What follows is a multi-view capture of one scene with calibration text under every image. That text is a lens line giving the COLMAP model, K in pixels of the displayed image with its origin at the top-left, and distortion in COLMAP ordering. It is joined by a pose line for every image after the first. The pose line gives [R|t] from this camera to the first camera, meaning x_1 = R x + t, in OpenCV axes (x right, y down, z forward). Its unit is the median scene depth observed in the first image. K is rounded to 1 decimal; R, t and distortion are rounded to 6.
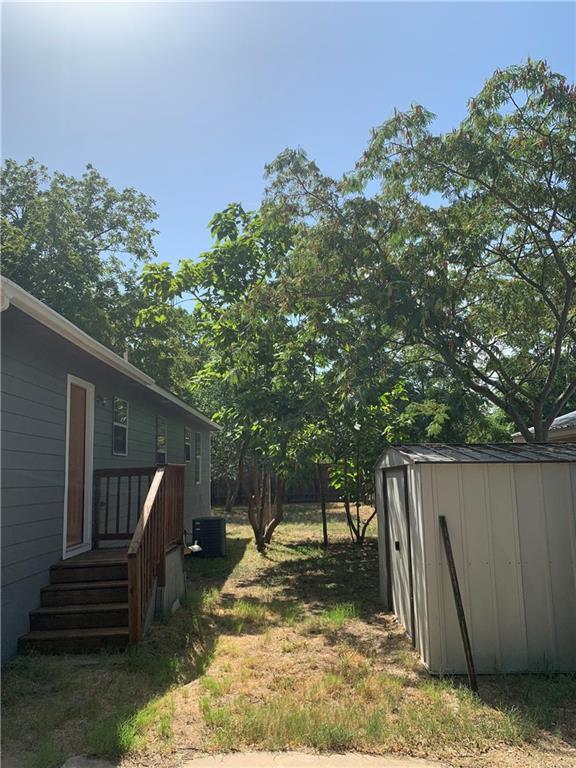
lens RADIAL K [[607.9, 0, 288.0], [0, 607.9, 384.0], [0, 0, 1]] dist [0.046714, -0.002653]
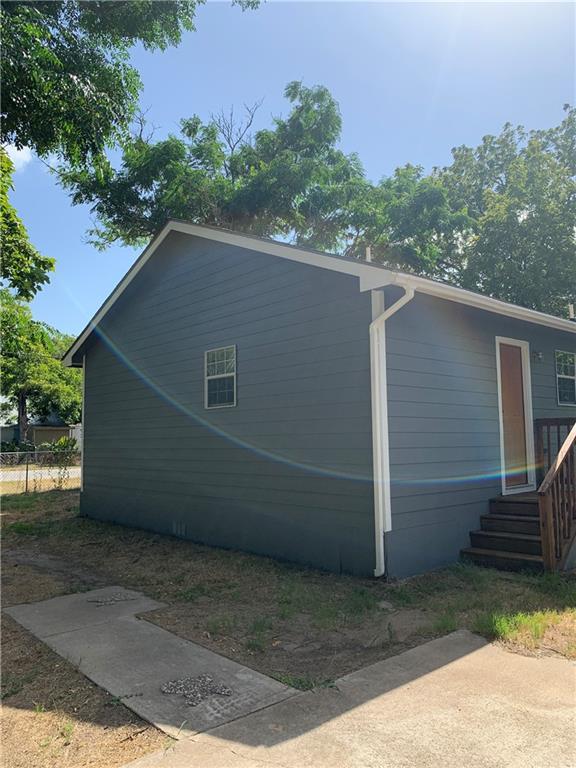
lens RADIAL K [[607.9, 0, 288.0], [0, 607.9, 384.0], [0, 0, 1]] dist [0.046714, -0.002653]
pose [[0.685026, -0.045473, -0.727098, 0.256691], [0.104432, 0.993872, 0.036233, -0.012256], [0.720995, -0.100753, 0.685577, -0.091440]]
